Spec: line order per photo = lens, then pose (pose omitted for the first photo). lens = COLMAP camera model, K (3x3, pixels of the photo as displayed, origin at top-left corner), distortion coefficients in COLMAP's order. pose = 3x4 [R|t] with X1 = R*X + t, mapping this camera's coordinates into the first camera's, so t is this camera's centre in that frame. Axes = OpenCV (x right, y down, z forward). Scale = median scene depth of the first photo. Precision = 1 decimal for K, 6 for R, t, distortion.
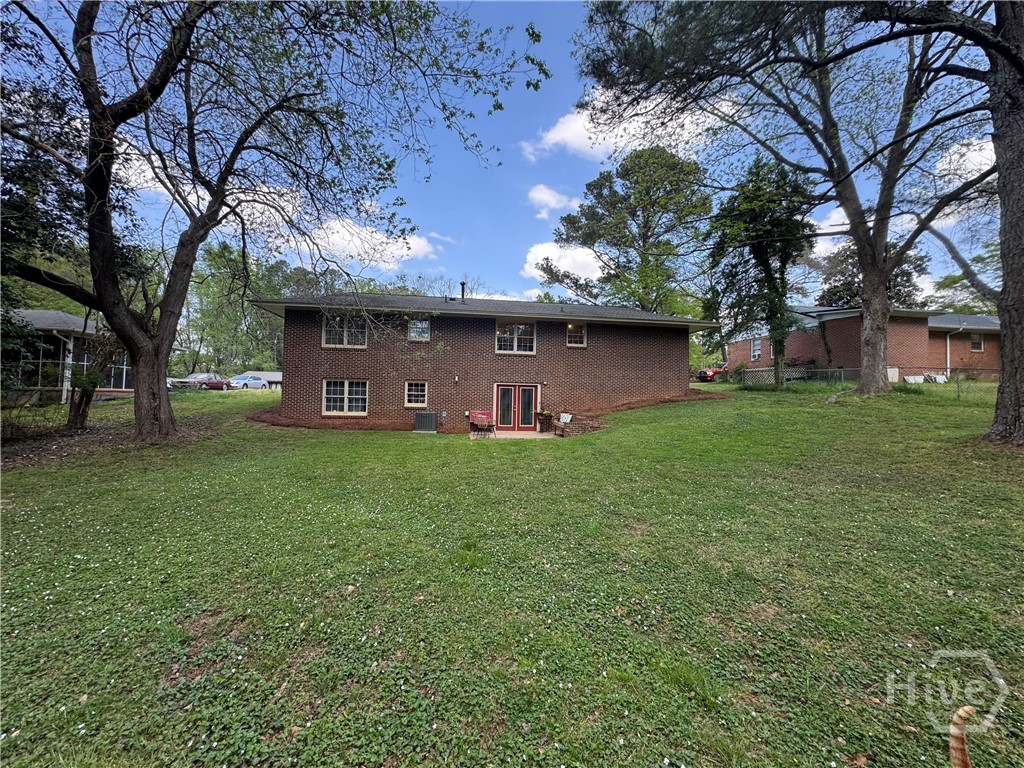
lens RADIAL K [[408.5, 0, 514.0], [0, 408.5, 385.5], [0, 0, 1]] dist [-0.002646, 0.000232]
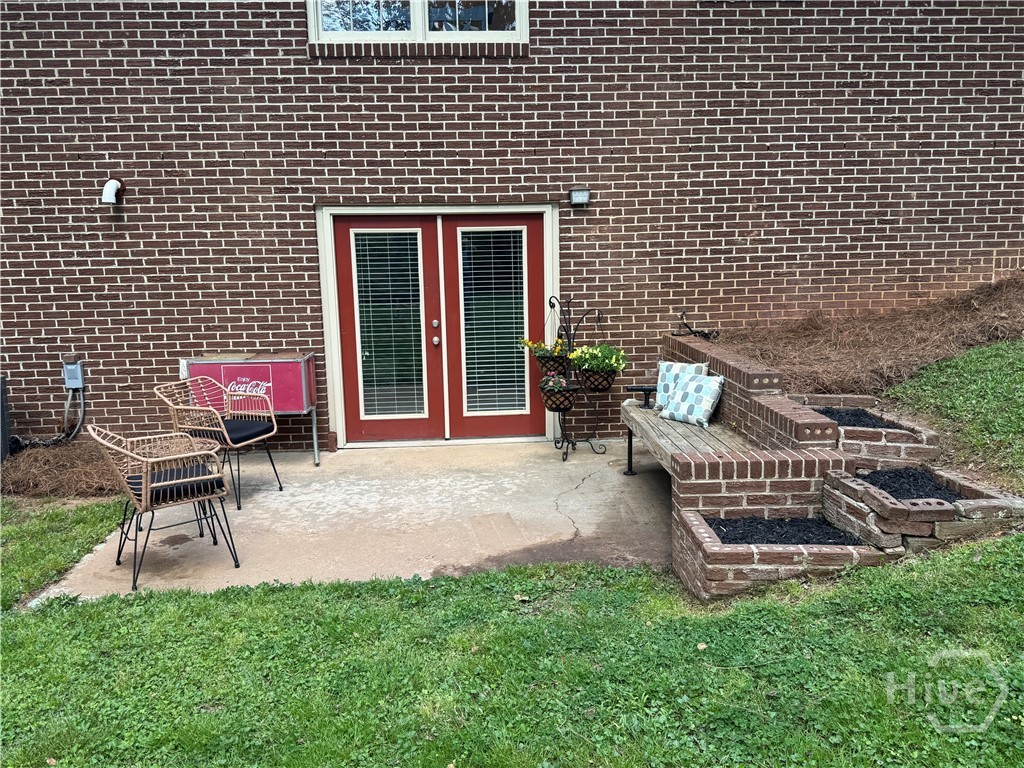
lens RADIAL K [[834.6, 0, 510.8], [0, 834.6, 388.8], [0, 0, 1]] dist [0.083922, -0.120618]
pose [[0.995503, -0.024897, -0.091405, 0.078397], [0.042142, 0.980508, 0.191906, 0.005113], [0.084846, -0.194895, 0.977148, 0.596533]]
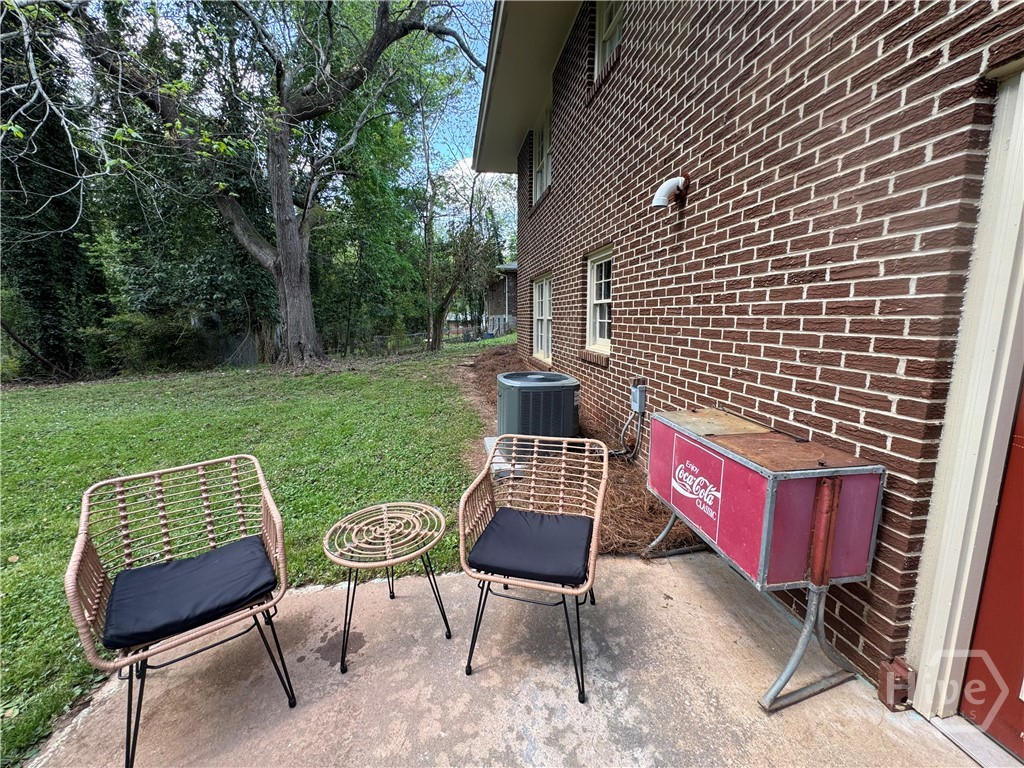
lens RADIAL K [[408.5, 0, 510.5], [0, 408.5, 384.1], [0, 0, 1]] dist [-0.002646, 0.000232]
pose [[0.005241, 0.144566, -0.989481, 0.024068], [0.034003, 0.988897, 0.144660, 0.031051], [0.999408, -0.034403, 0.000267, 0.923698]]
